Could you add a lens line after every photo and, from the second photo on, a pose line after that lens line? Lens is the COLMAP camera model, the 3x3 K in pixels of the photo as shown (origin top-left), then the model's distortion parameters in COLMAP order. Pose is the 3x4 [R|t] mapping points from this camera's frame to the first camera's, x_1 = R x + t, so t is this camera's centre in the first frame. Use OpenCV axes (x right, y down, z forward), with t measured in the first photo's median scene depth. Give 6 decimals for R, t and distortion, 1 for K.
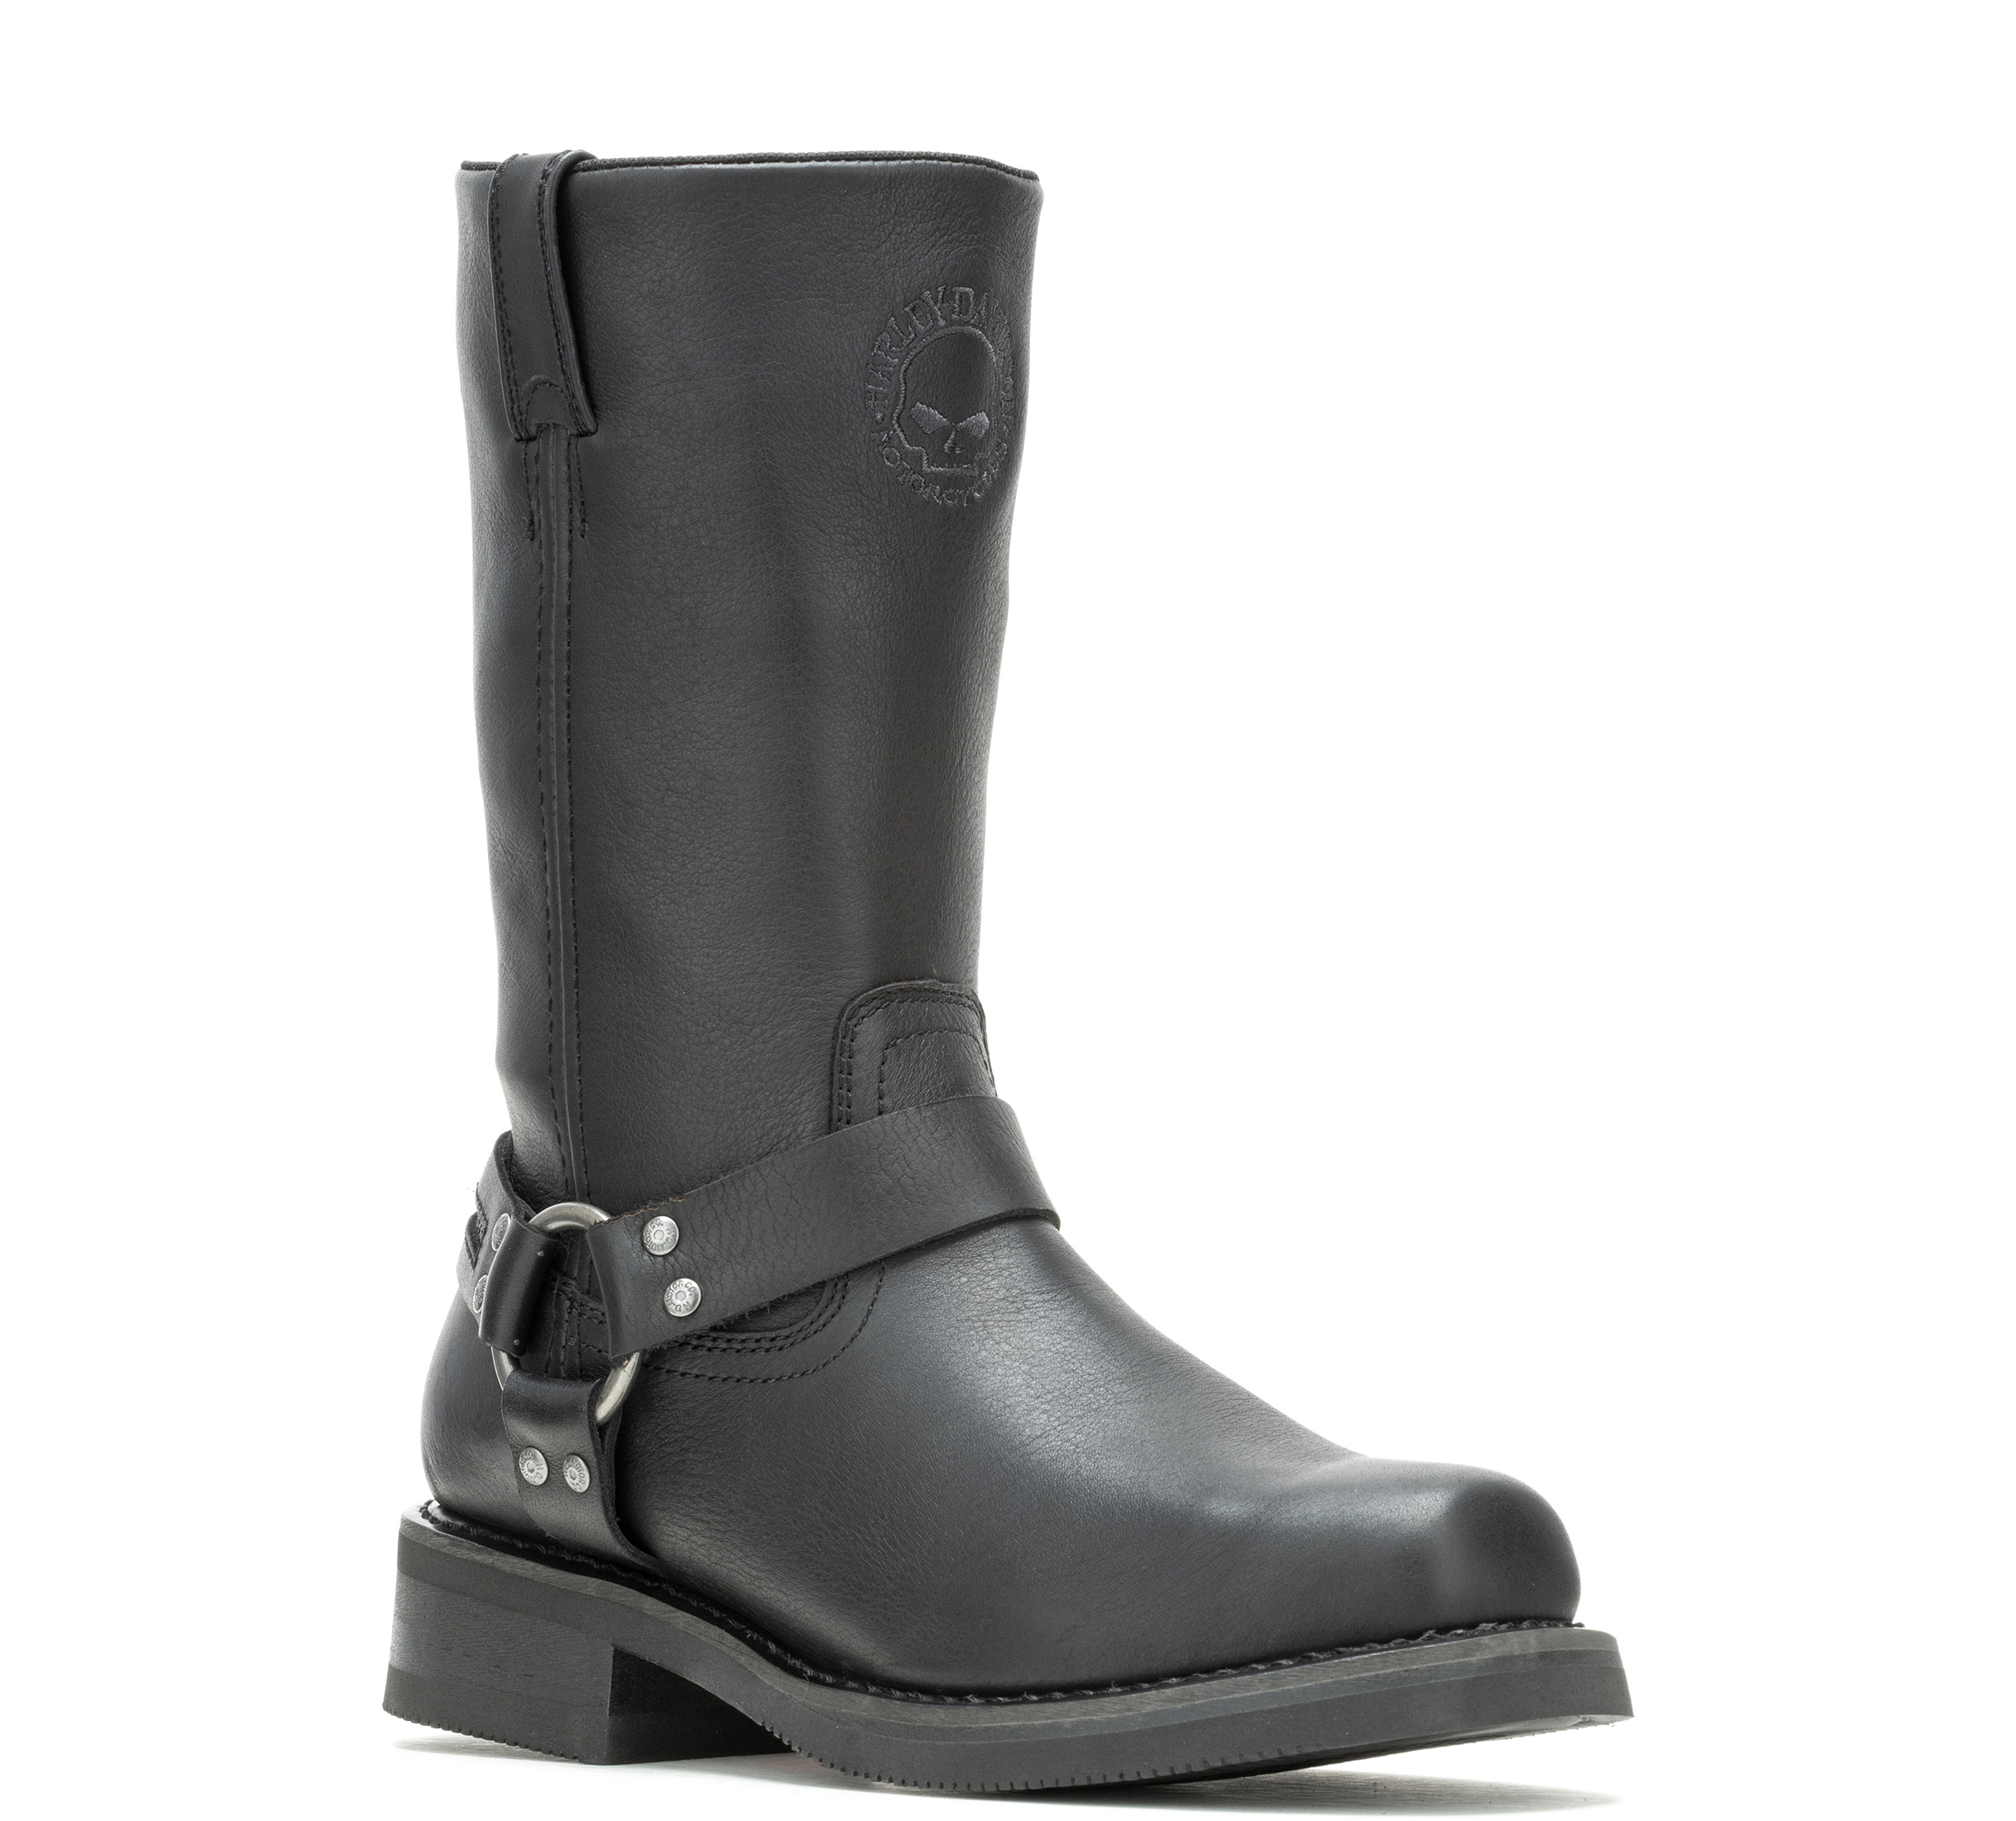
lens RADIAL K [[5925.5, 0, 1007.7], [0, 5925.5, 896.6], [0, 0, 1]] dist [-0.039983, 0.000000]
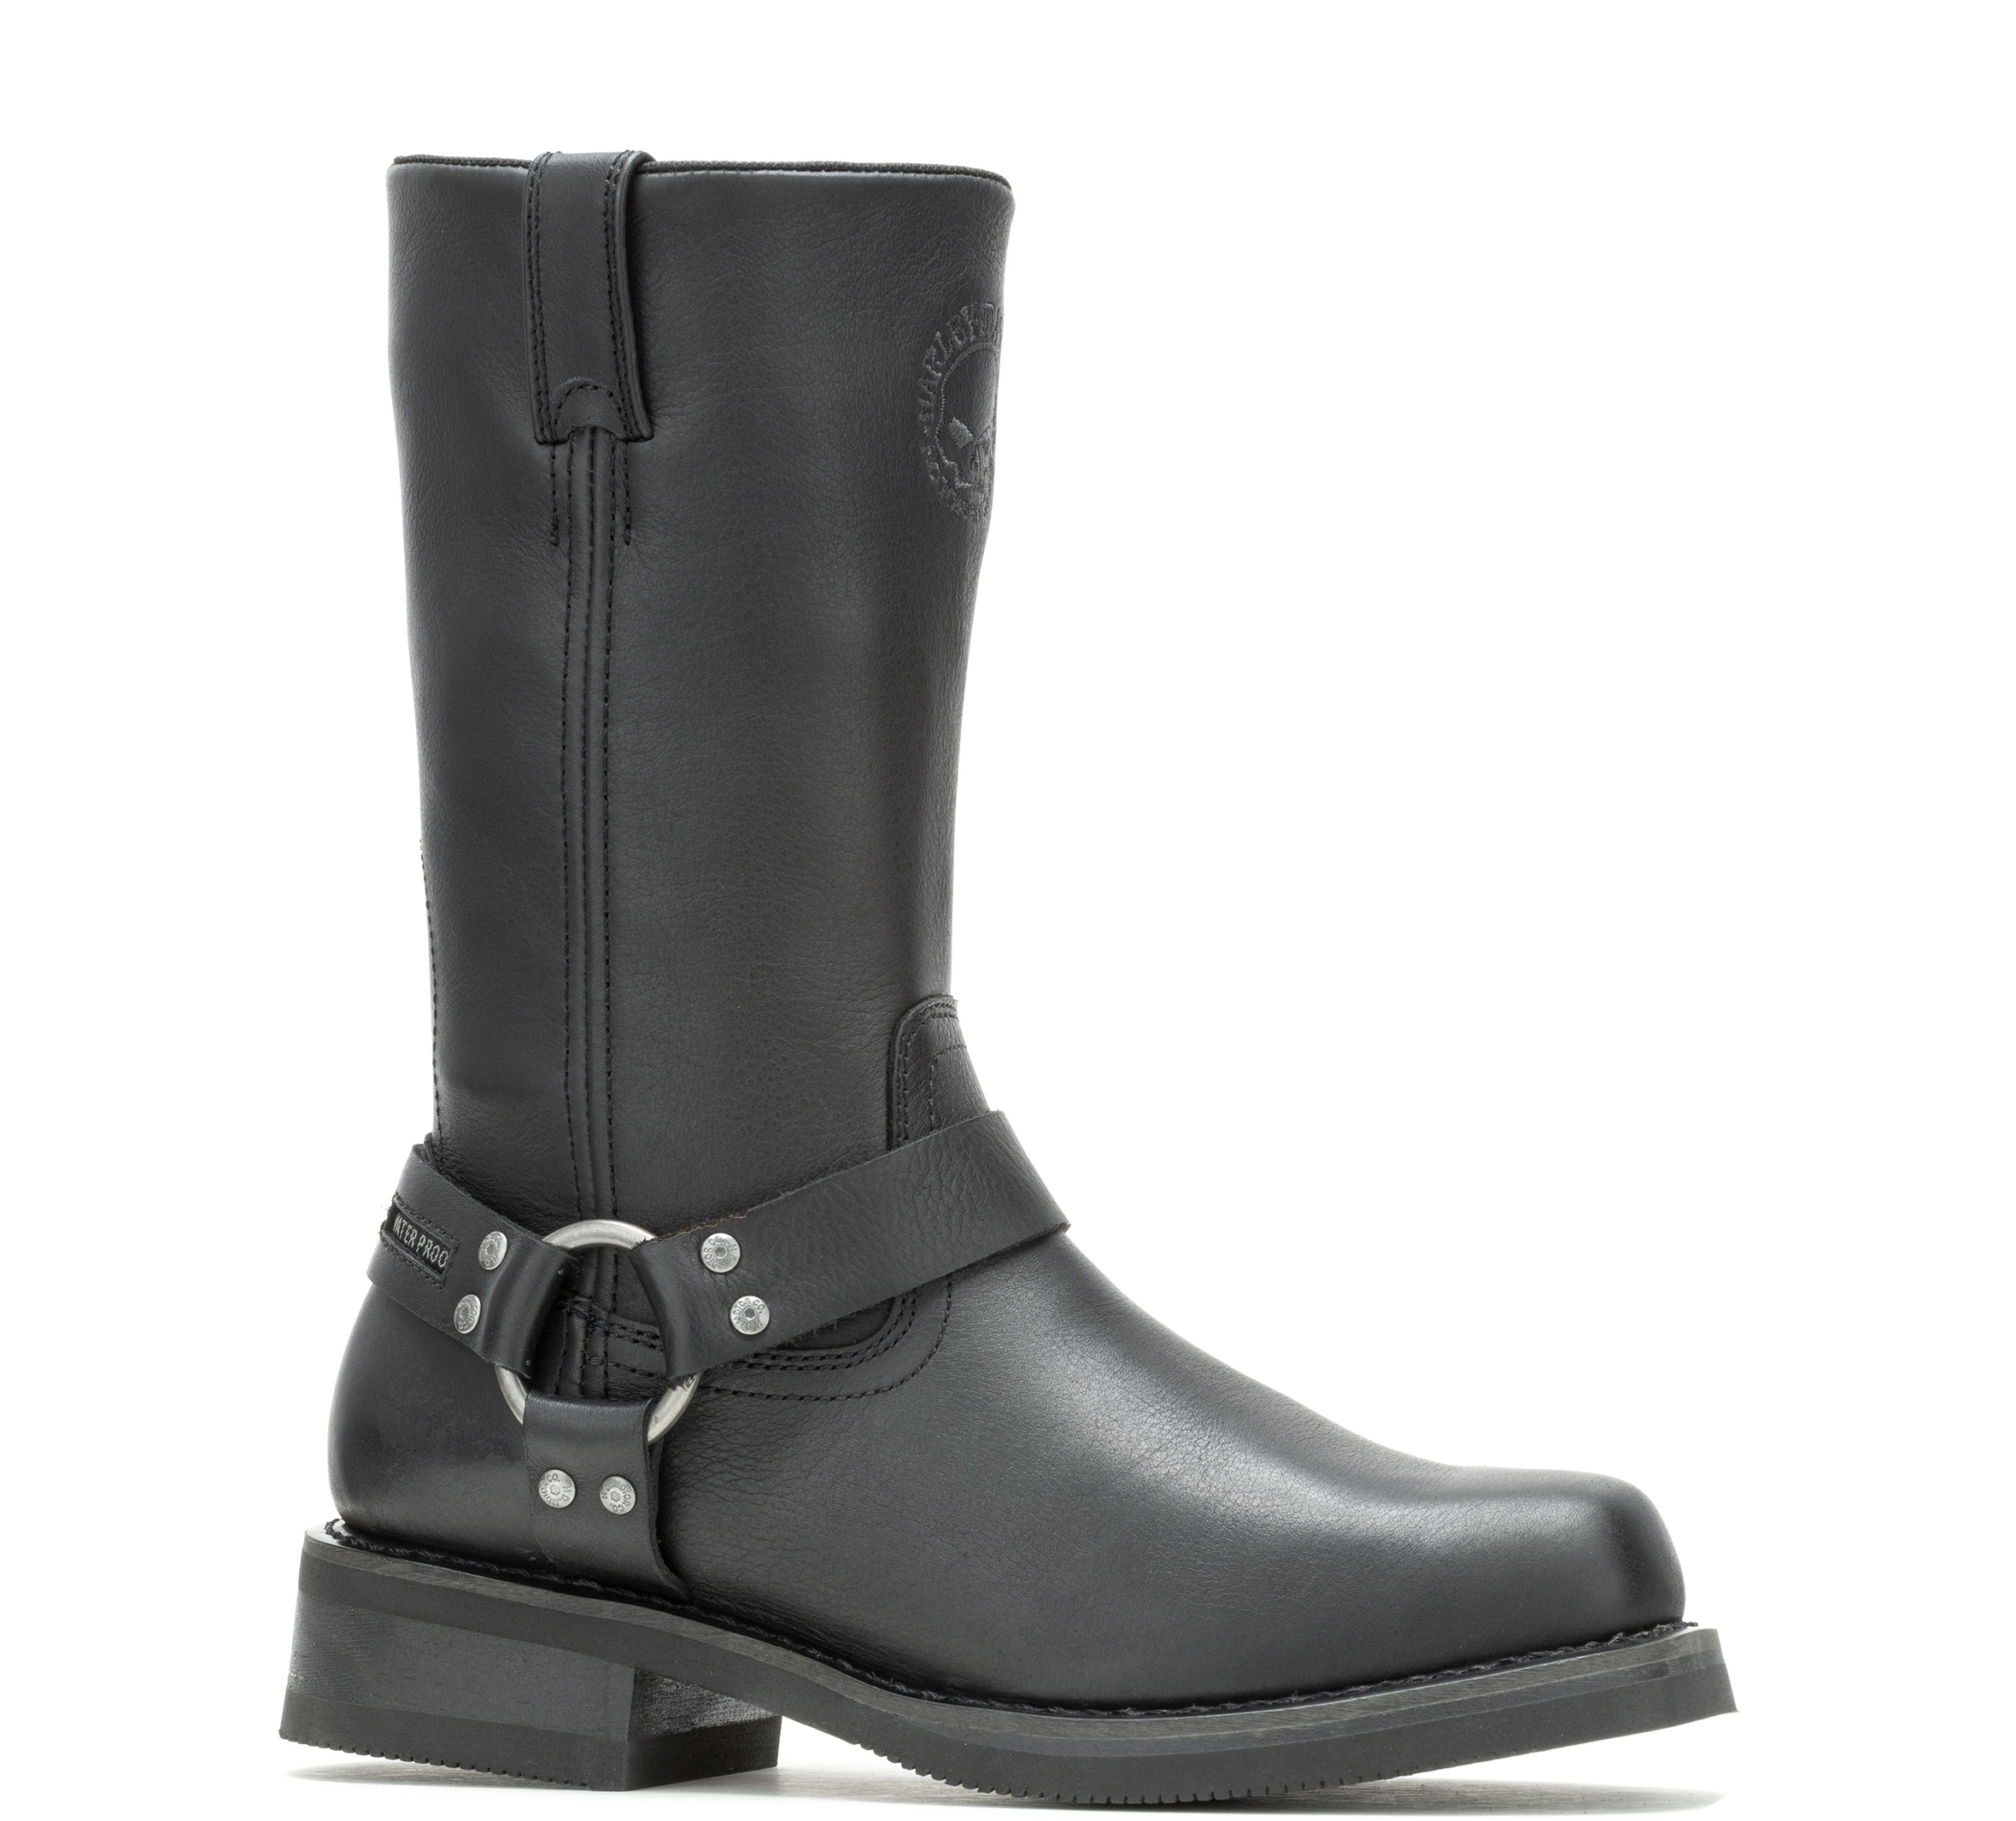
lens RADIAL K [[5925.5, 0, 1008.0], [0, 5925.5, 925.5], [0, 0, 1]] dist [-0.039983, 0.000000]
pose [[0.969089, 0.008594, 0.246562, -0.255226], [-0.008806, 0.999961, -0.000240, 0.002423], [-0.246554, -0.001939, 0.969127, 0.030349]]
